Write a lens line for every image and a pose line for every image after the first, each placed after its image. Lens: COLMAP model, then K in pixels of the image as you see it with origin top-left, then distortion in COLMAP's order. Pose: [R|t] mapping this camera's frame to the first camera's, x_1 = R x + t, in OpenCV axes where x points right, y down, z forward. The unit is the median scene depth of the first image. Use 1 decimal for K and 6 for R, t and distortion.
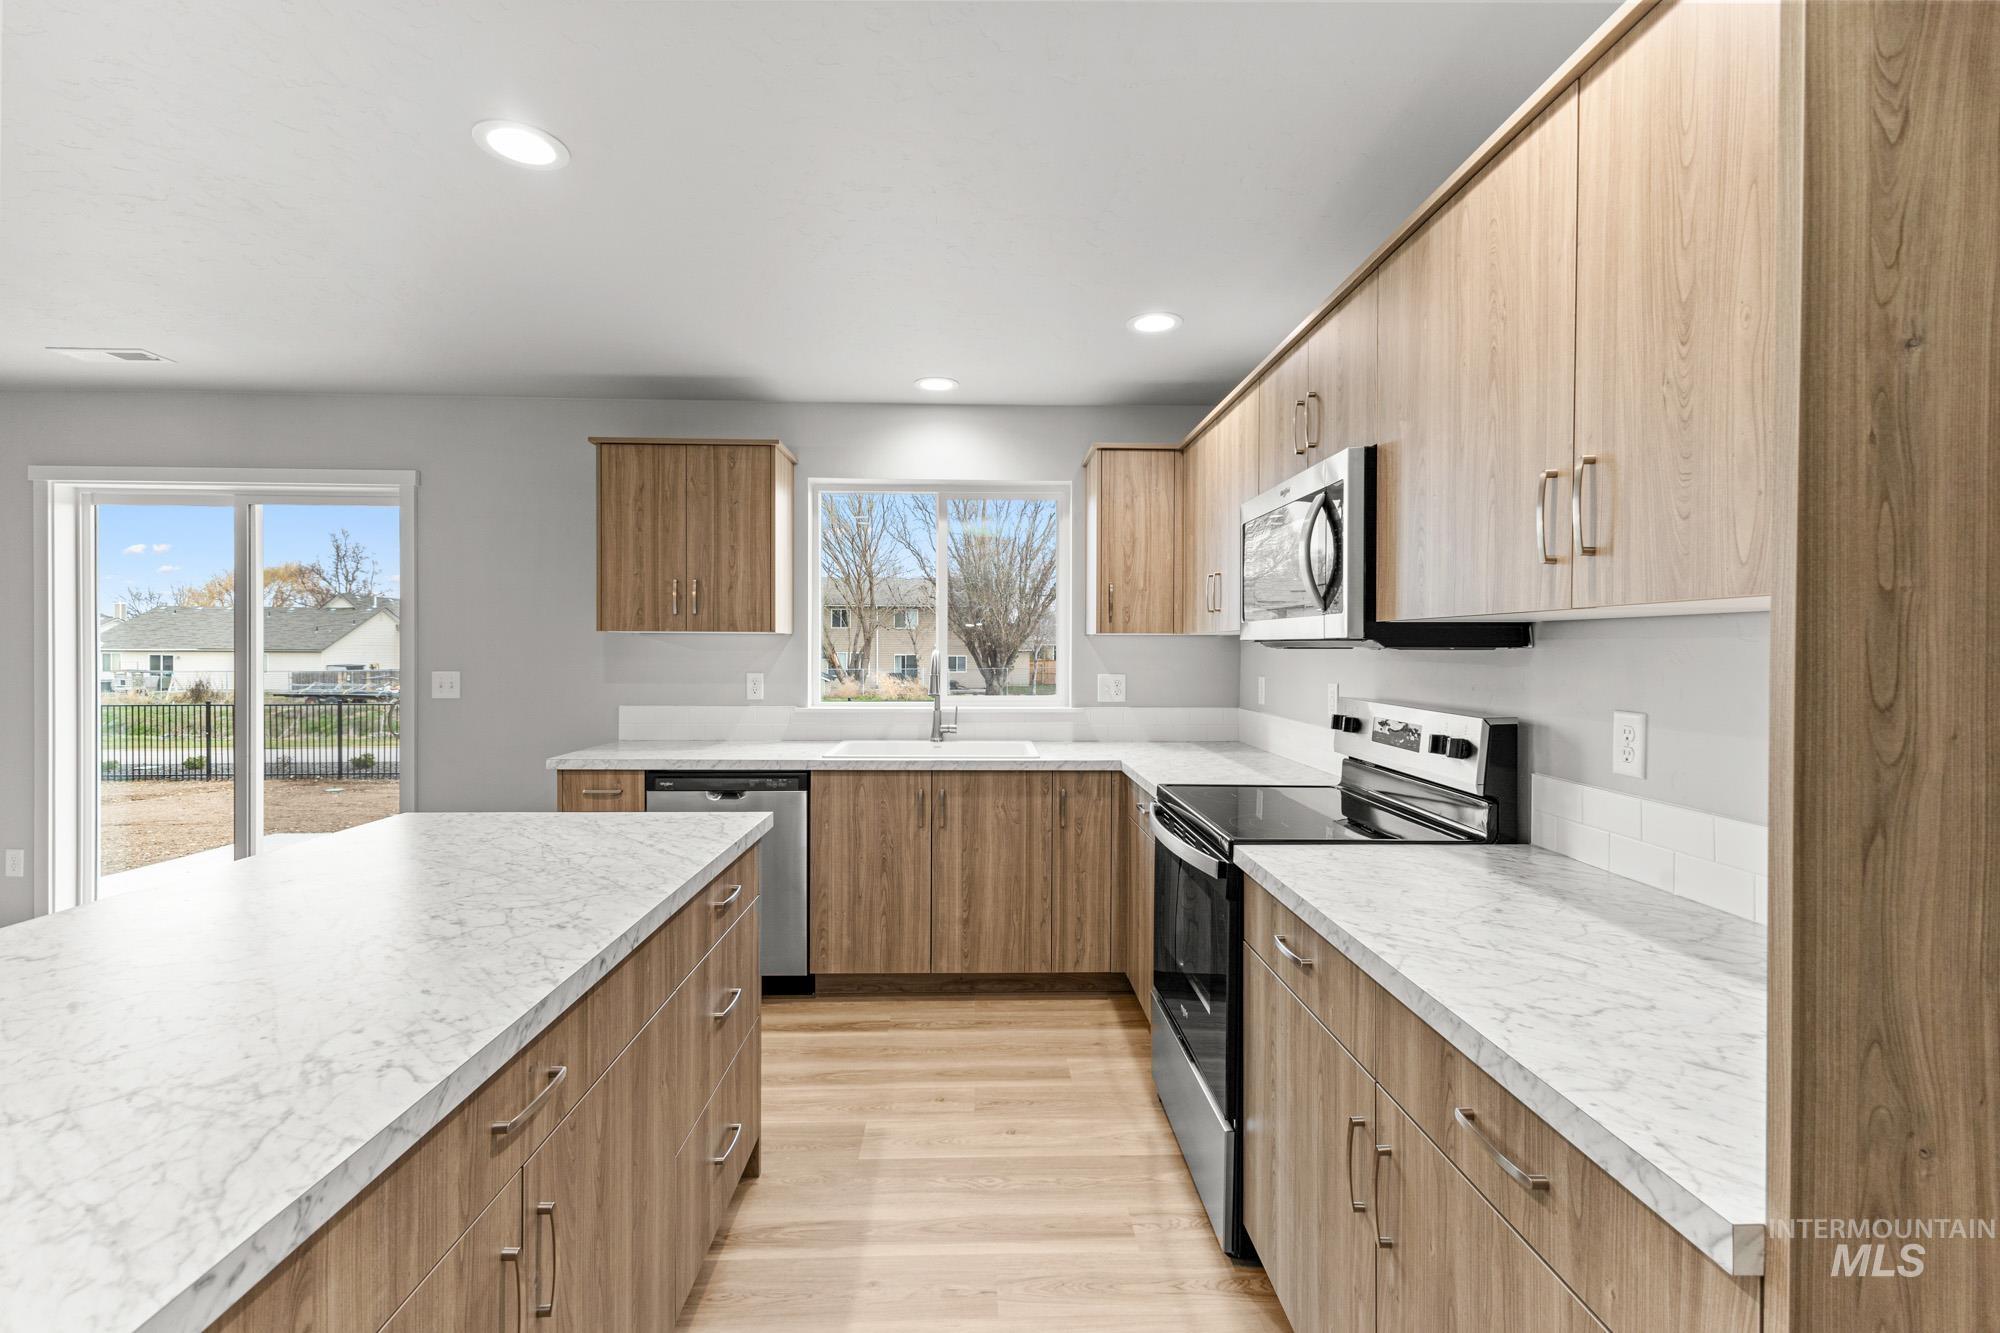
lens RADIAL K [[872.4, 0, 1009.2], [0, 872.4, 659.8], [0, 0, 1]] dist [0.013296, -0.003189]
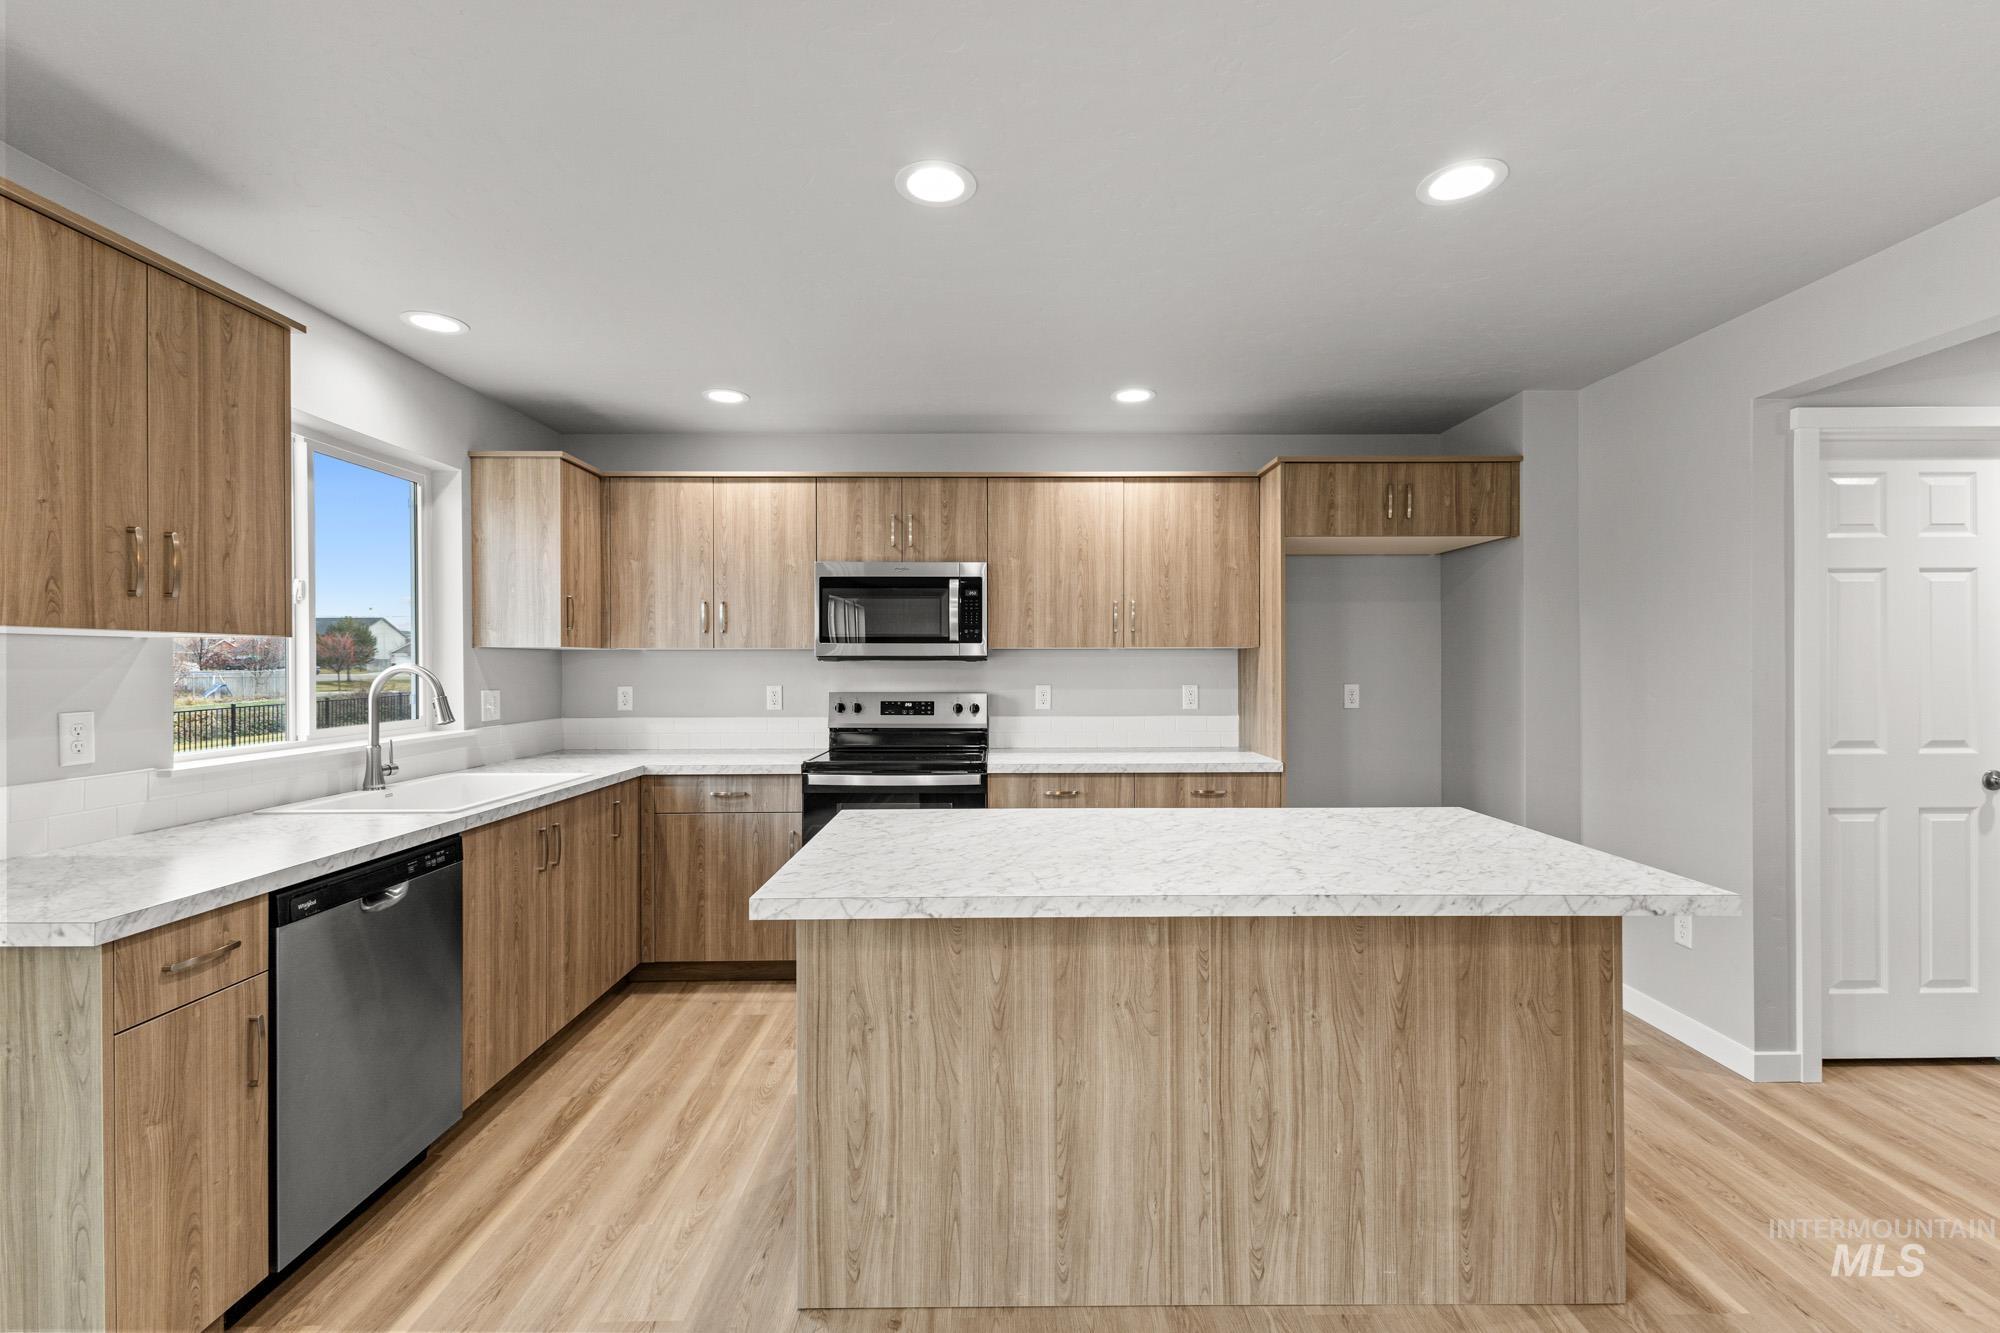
lens RADIAL K [[872.4, 0, 992.6], [0, 872.4, 666.1], [0, 0, 1]] dist [0.013296, -0.003189]
pose [[0.020069, -0.007476, 0.999771, -0.873935], [0.015626, 0.999852, 0.007163, -0.008209], [-0.999676, 0.015479, 0.020183, 0.501712]]
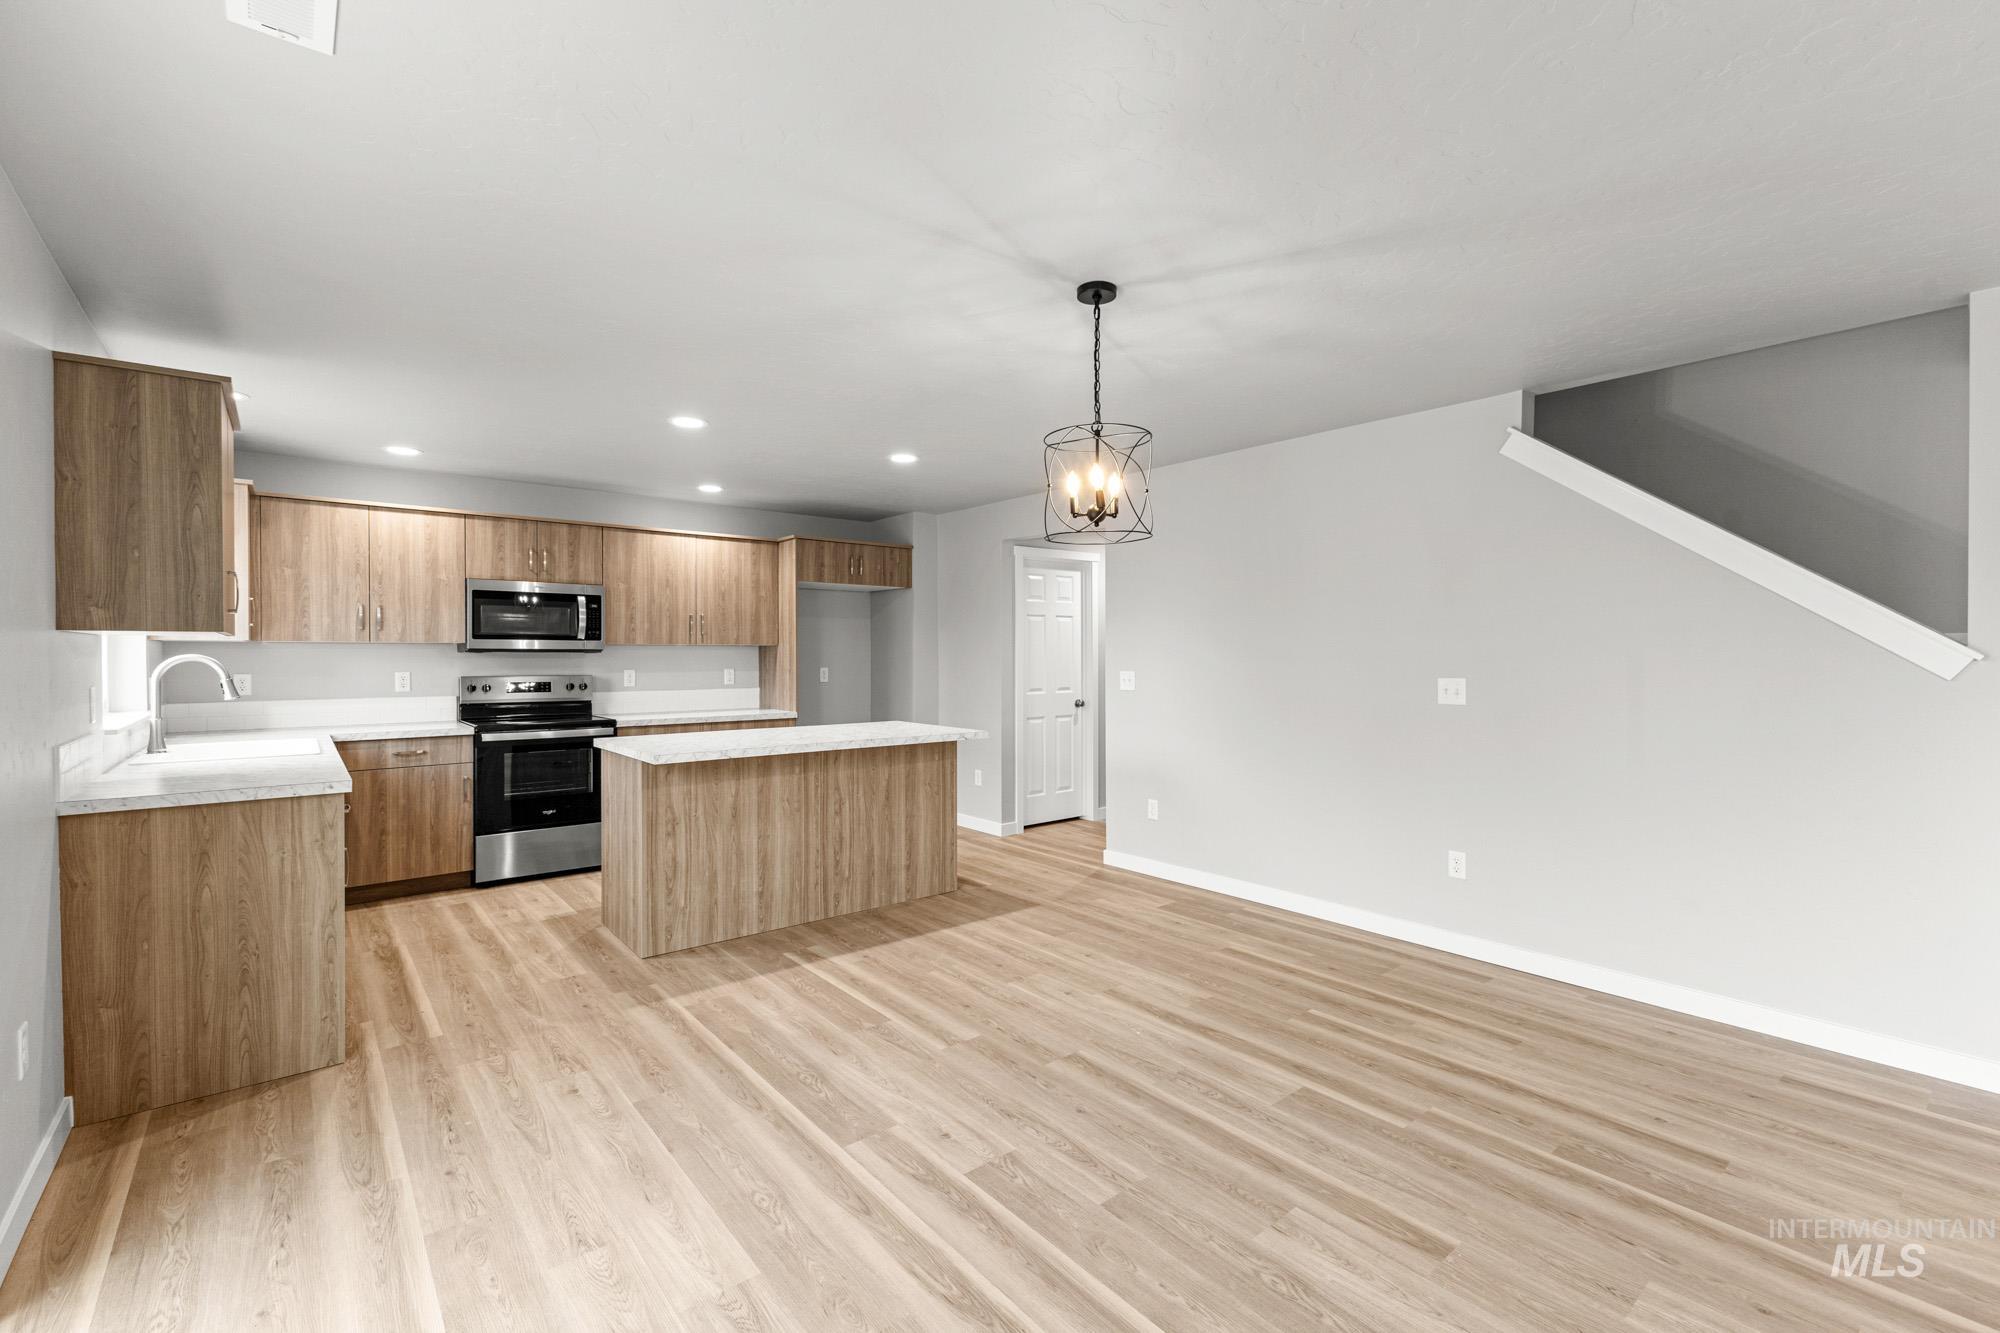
lens RADIAL K [[872.4, 0, 1008.2], [0, 872.4, 668.1], [0, 0, 1]] dist [0.013296, -0.003189]
pose [[-0.618017, -0.017174, 0.785977, -1.490864], [0.007396, 0.999590, 0.027657, -0.017720], [-0.786130, 0.022905, -0.617636, 0.934843]]
